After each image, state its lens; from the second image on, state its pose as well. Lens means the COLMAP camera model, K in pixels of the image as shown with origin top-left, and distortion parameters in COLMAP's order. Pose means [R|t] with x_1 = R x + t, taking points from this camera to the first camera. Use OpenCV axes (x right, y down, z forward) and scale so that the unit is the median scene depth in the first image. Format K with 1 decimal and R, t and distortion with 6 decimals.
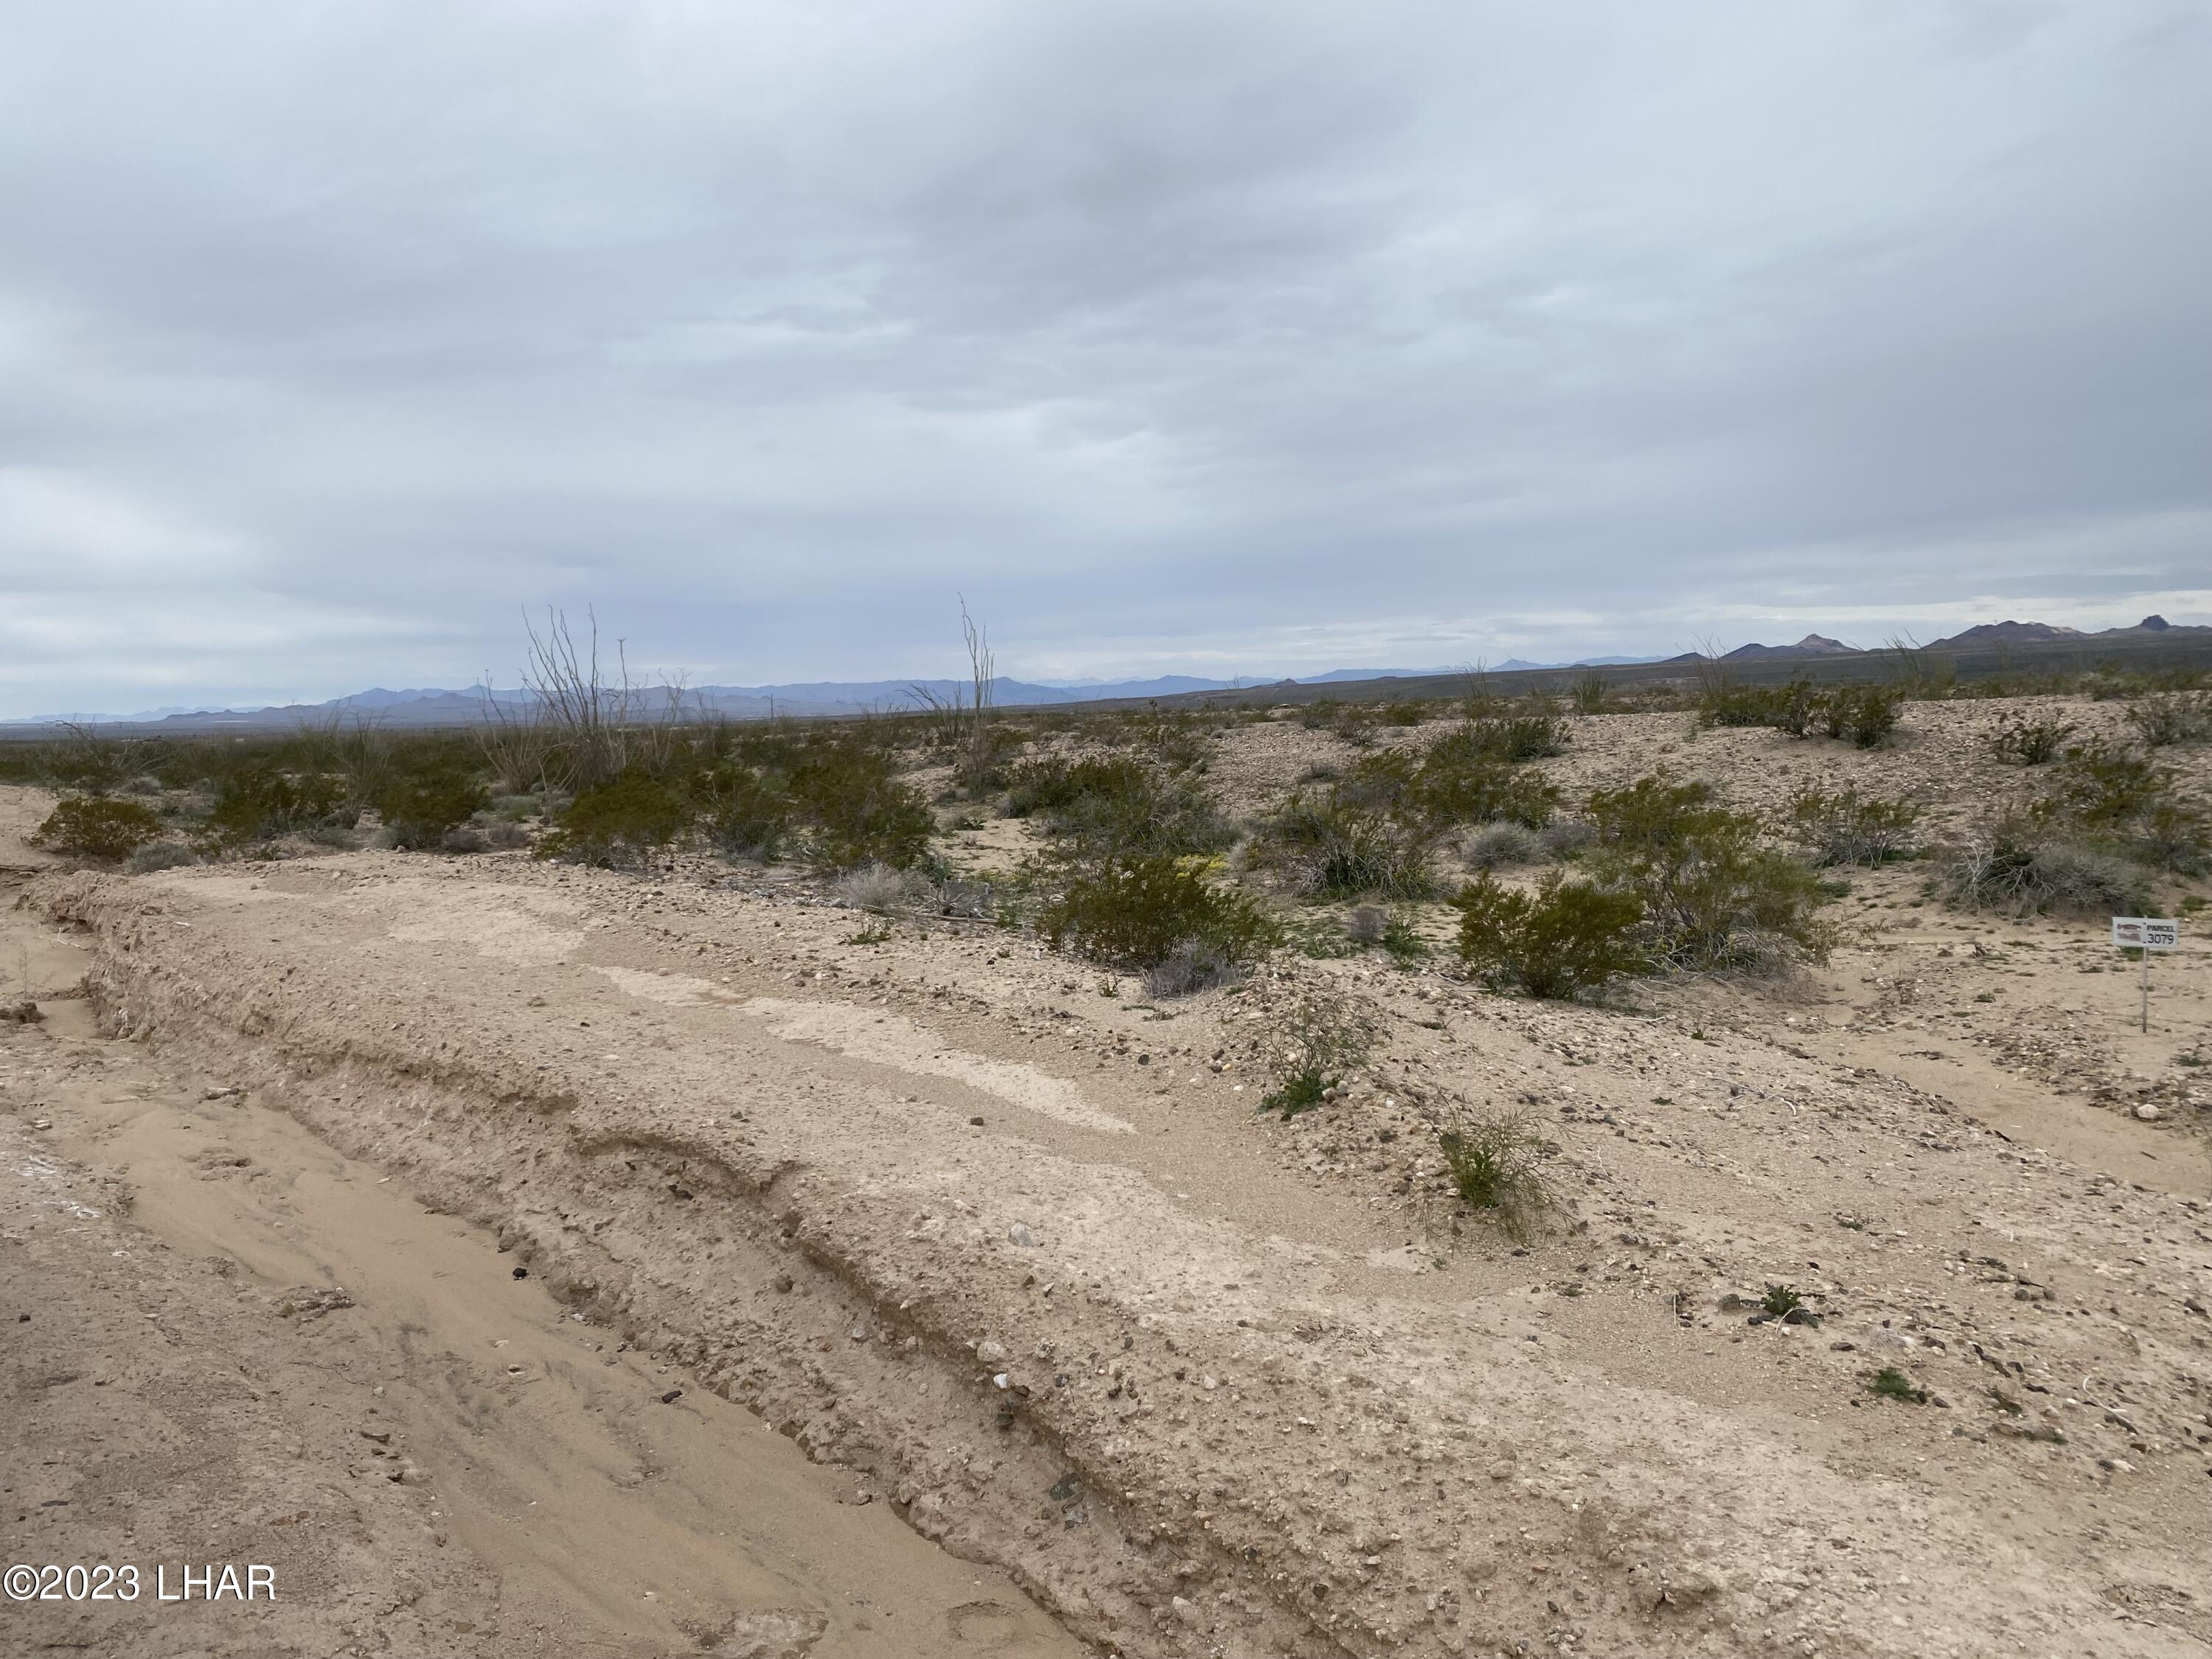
lens RADIAL K [[1697.4, 0, 1111.1], [0, 1697.4, 862.4], [0, 0, 1]] dist [0.002736, -0.005968]
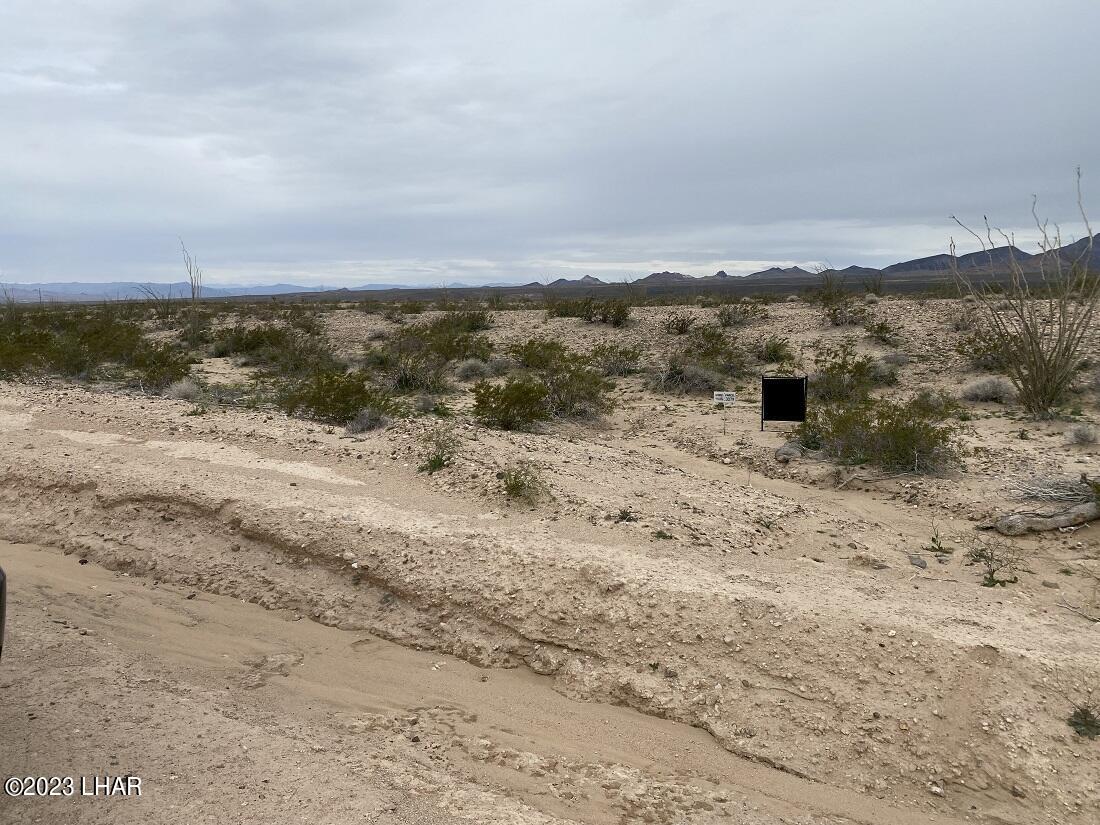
lens RADIAL K [[832.2, 0, 550.0], [0, 832.2, 412.5], [0, 0, 1]] dist [0.074134, -0.073013]
pose [[0.939776, -0.025165, 0.340863, -0.130022], [0.012207, 0.999121, 0.040108, 0.012602], [-0.341573, -0.033531, 0.939257, -0.185981]]
